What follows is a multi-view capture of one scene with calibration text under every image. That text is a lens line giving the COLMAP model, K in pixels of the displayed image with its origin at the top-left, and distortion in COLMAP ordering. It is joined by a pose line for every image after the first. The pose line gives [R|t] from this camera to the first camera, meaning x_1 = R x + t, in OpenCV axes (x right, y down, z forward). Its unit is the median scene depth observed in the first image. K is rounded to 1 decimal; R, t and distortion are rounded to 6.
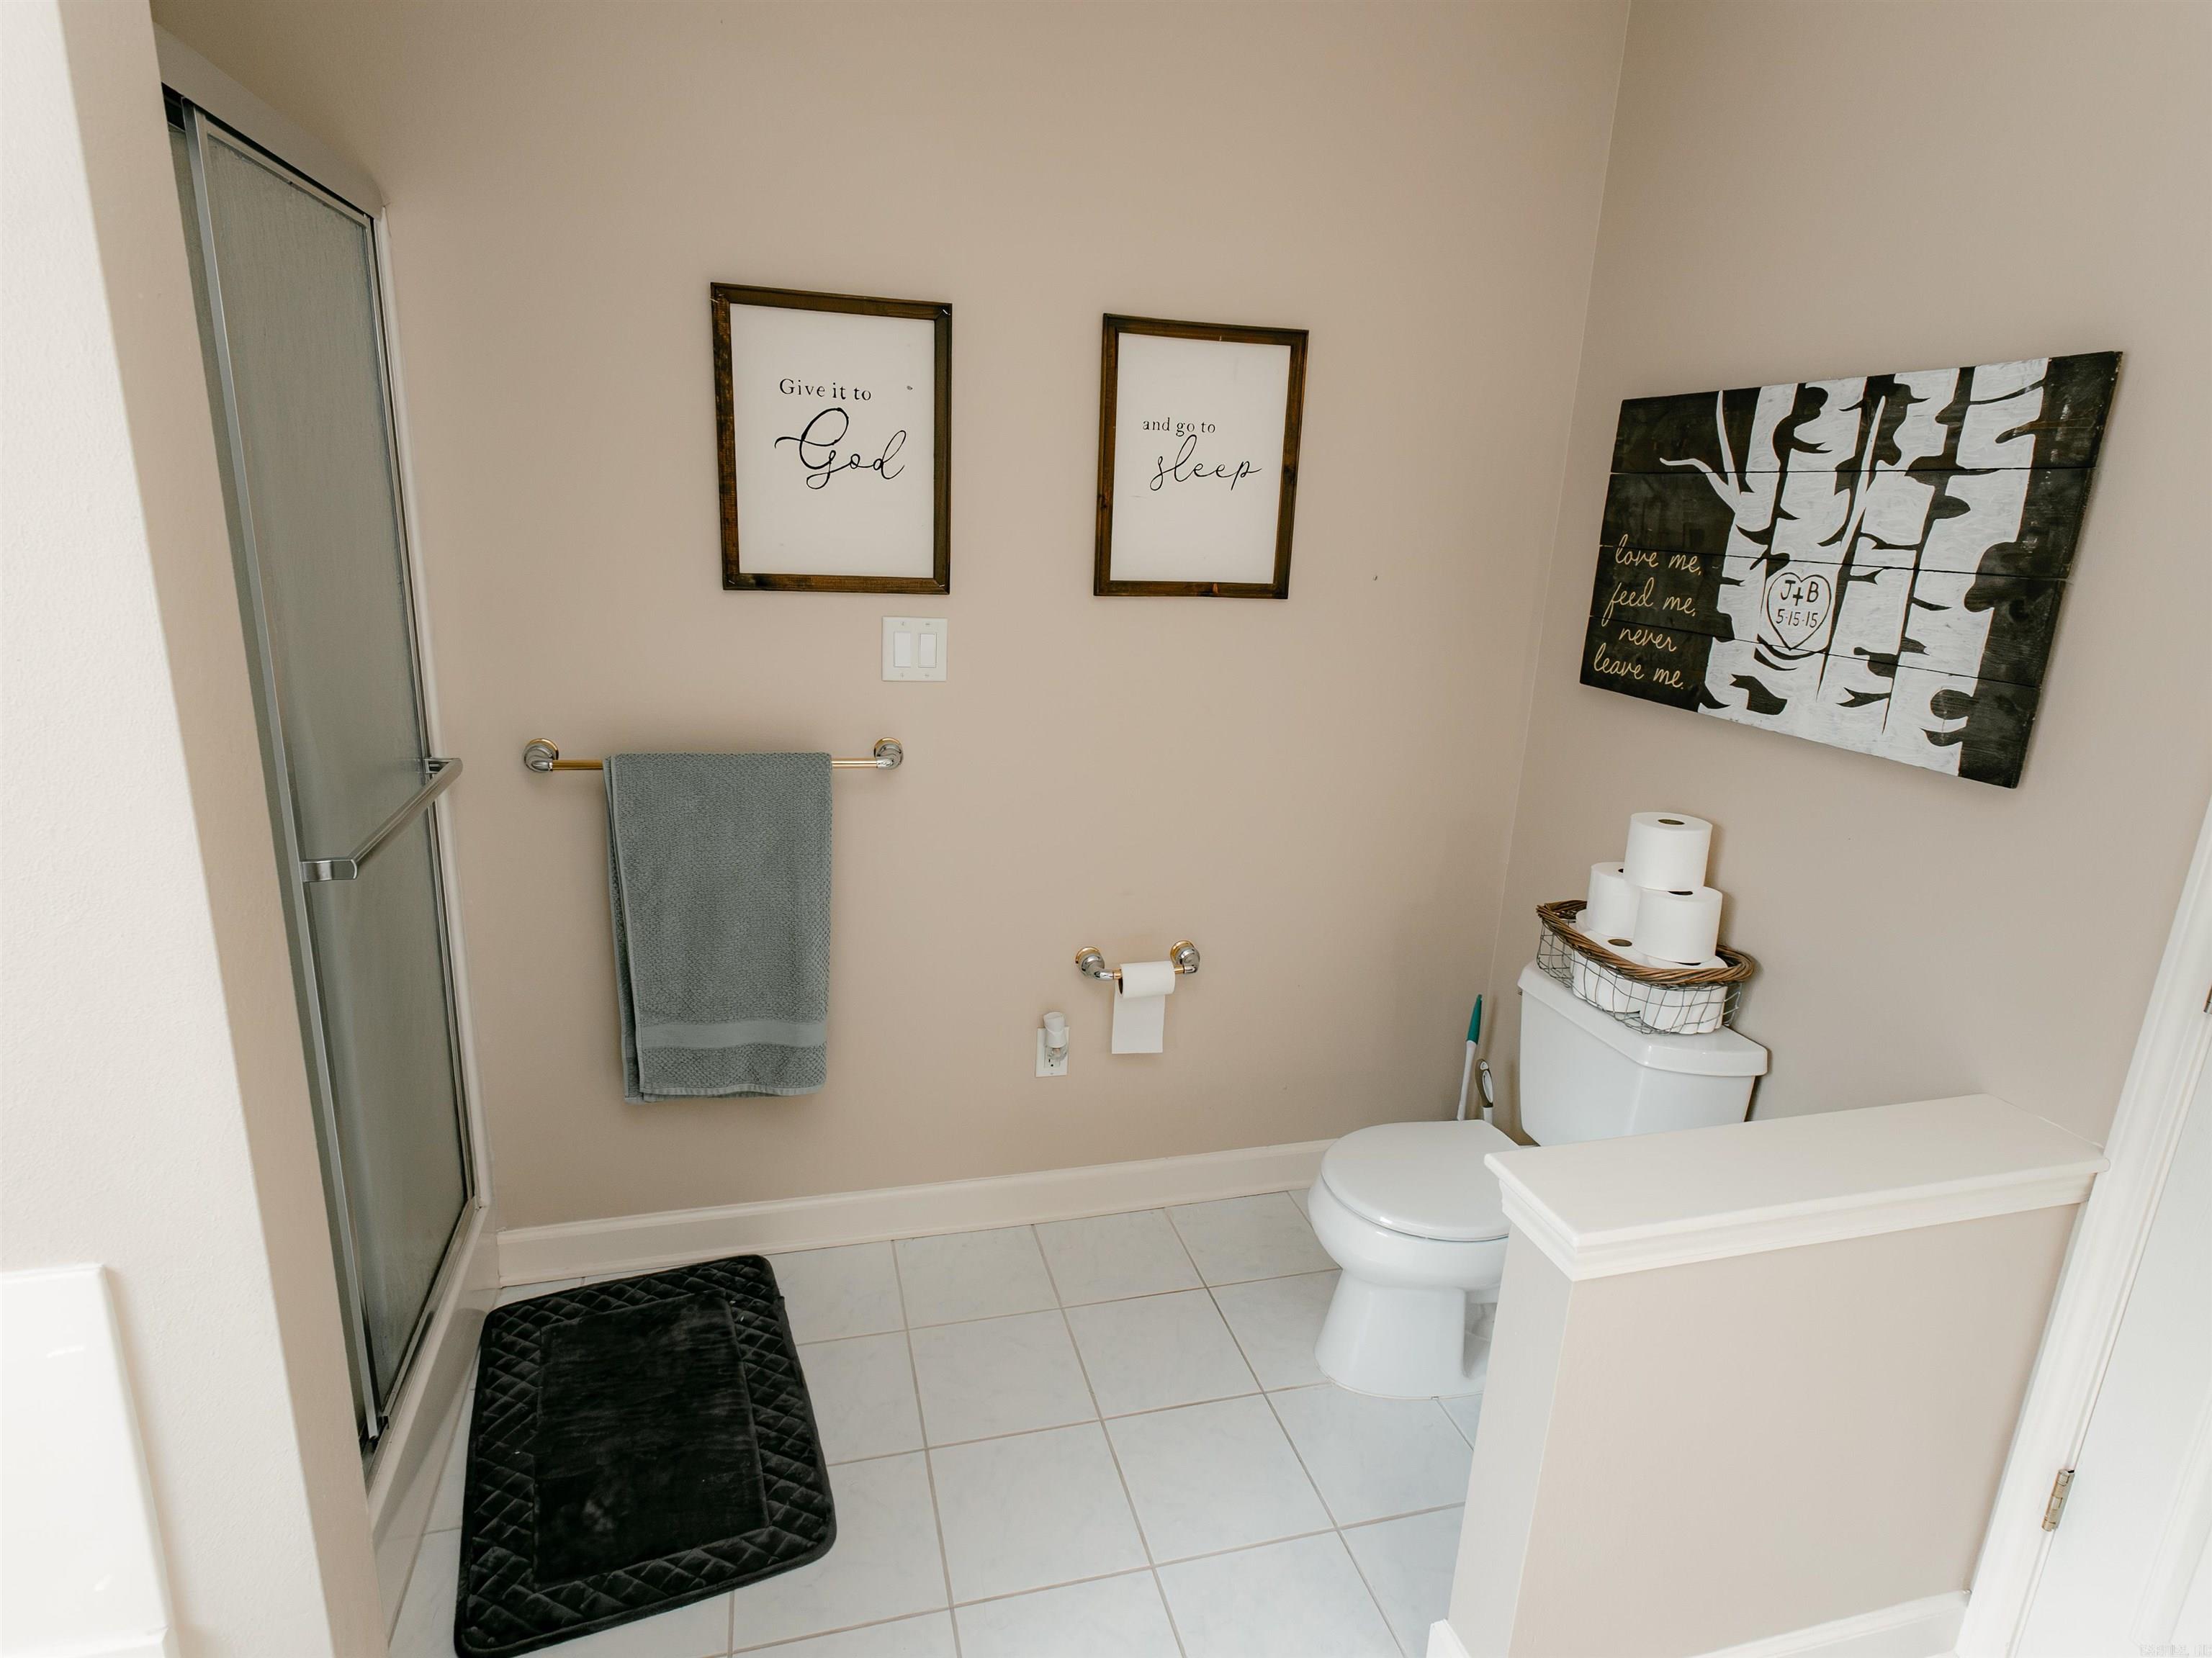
lens RADIAL K [[1203.3, 0, 1111.0], [0, 1203.3, 827.7], [0, 0, 1]] dist [-0.000162, 0.006939]
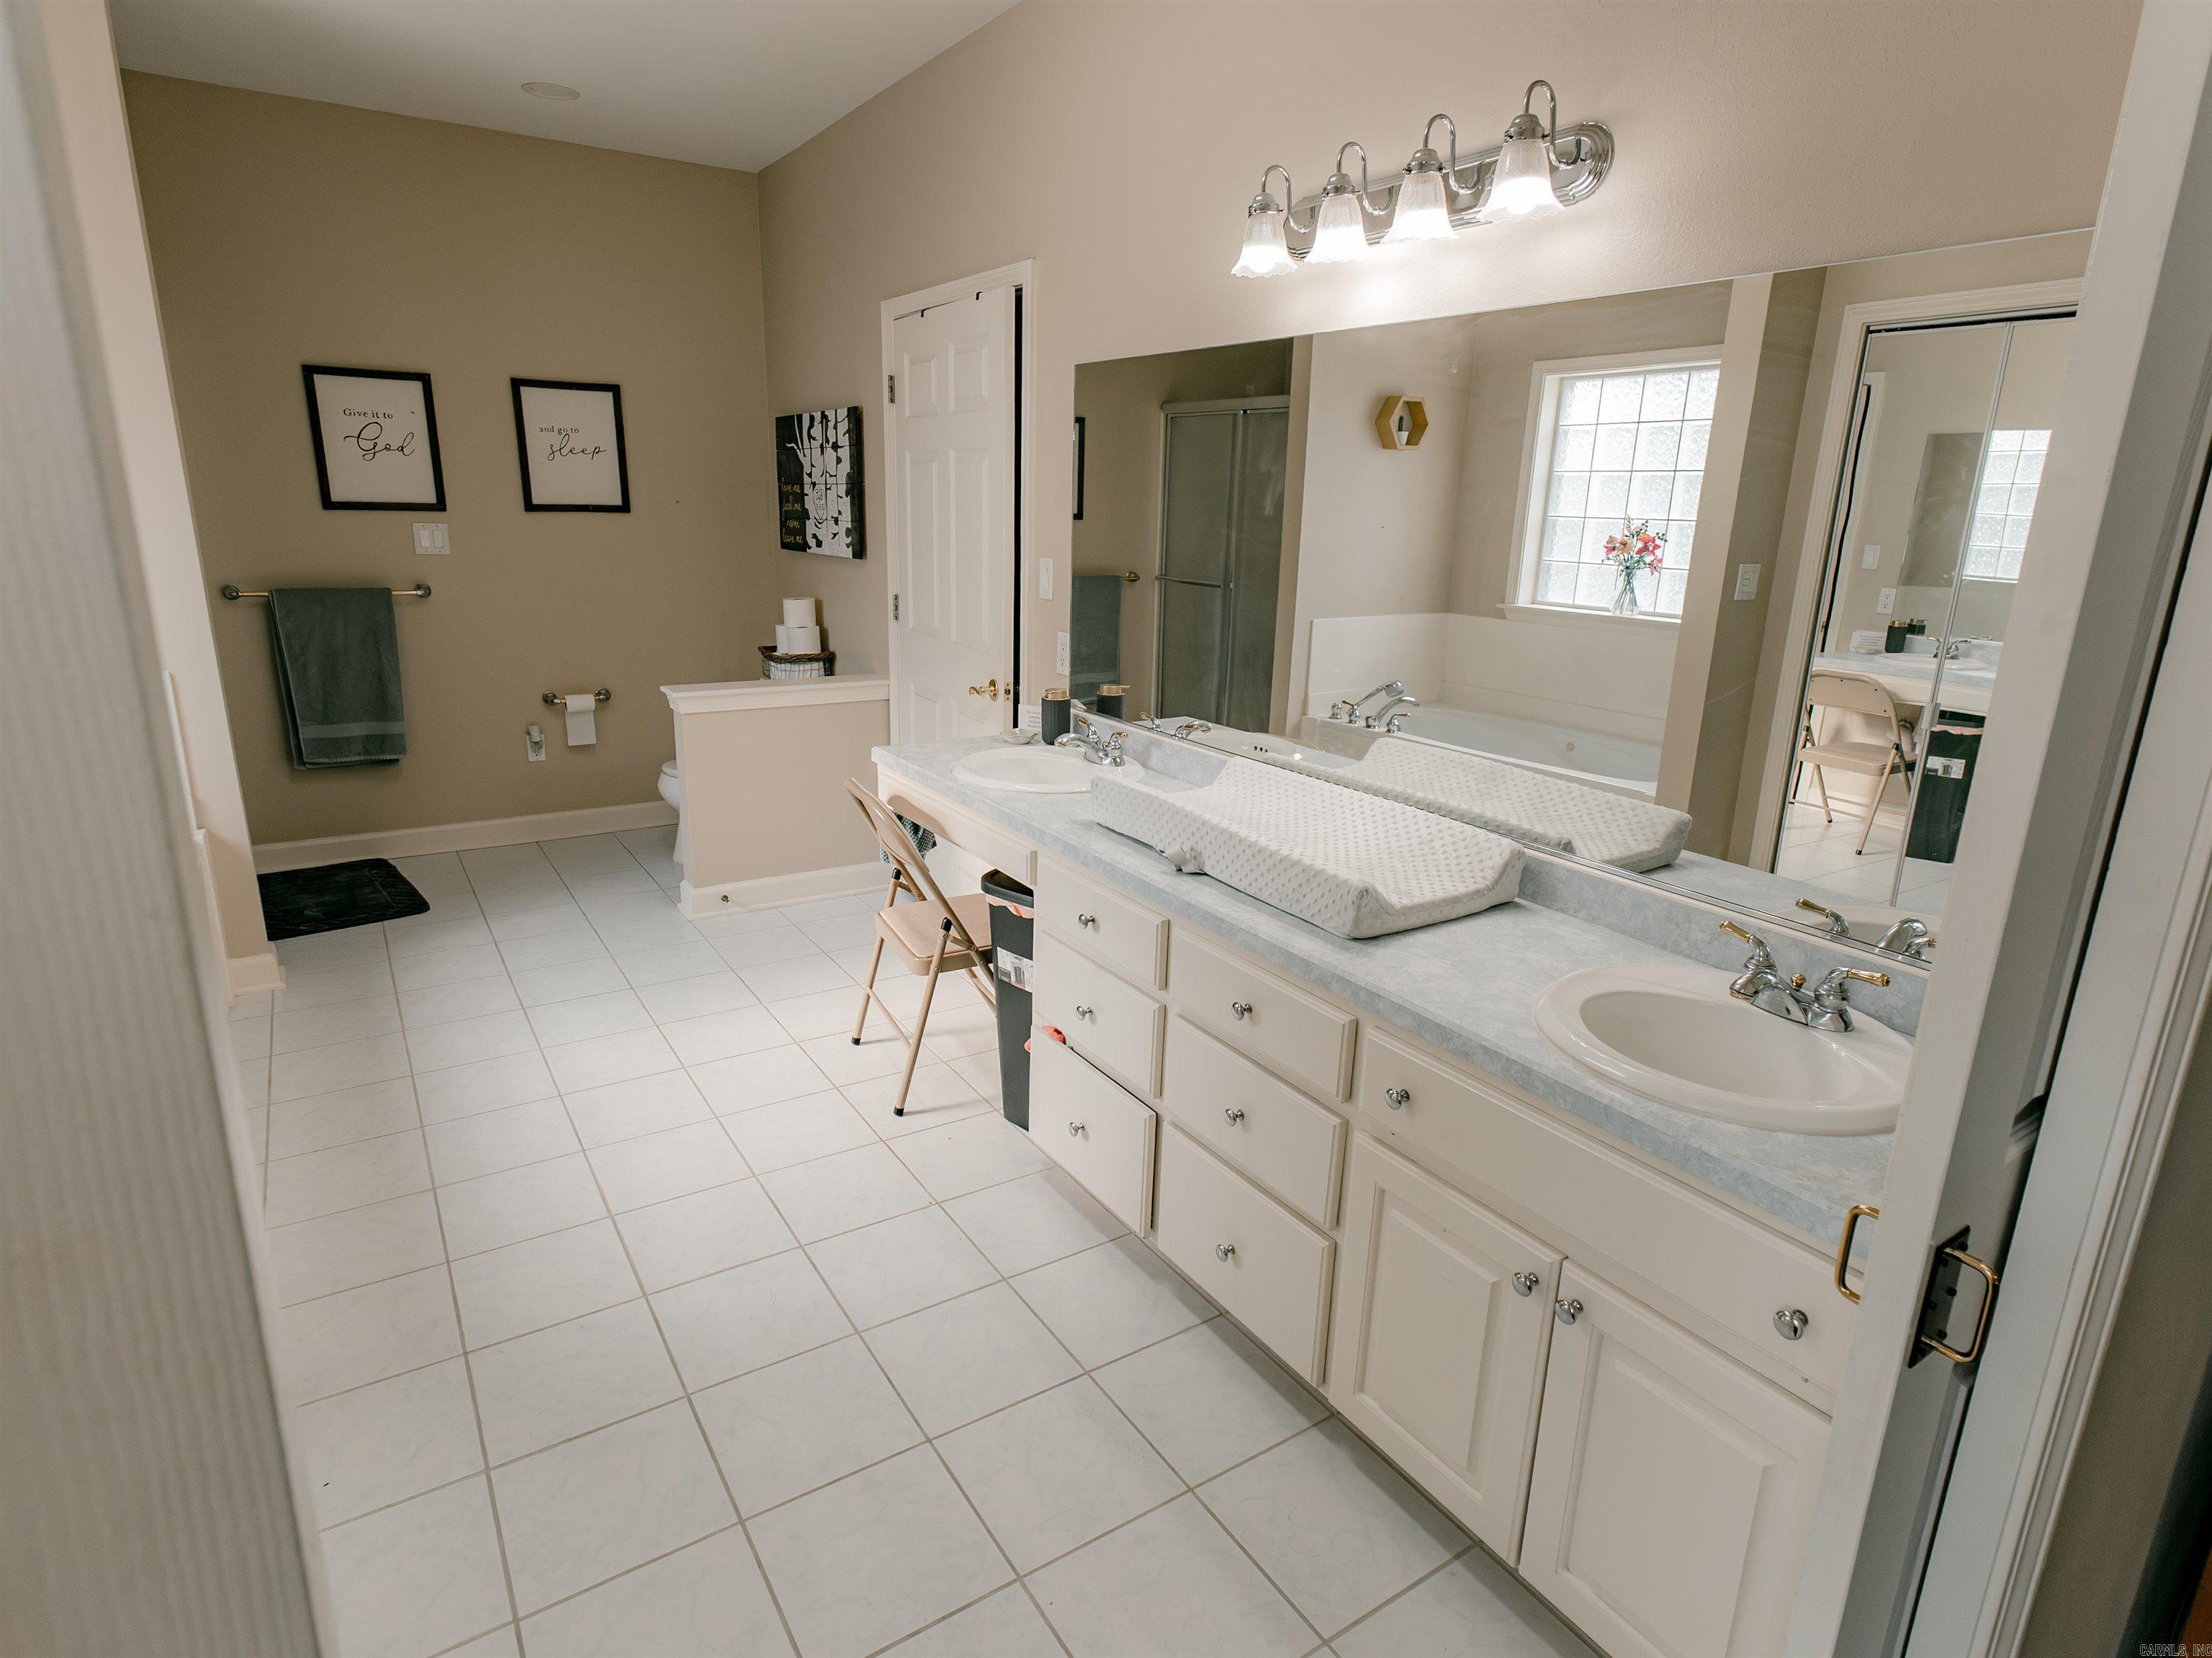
lens RADIAL K [[1203.3, 0, 1111.0], [0, 1203.3, 827.7], [0, 0, 1]] dist [-0.000162, 0.006939]
pose [[0.950983, -0.101974, 0.291947, 0.304784], [0.099783, 0.994756, 0.022425, 0.433024], [-0.292703, 0.007806, 0.956172, -1.370806]]
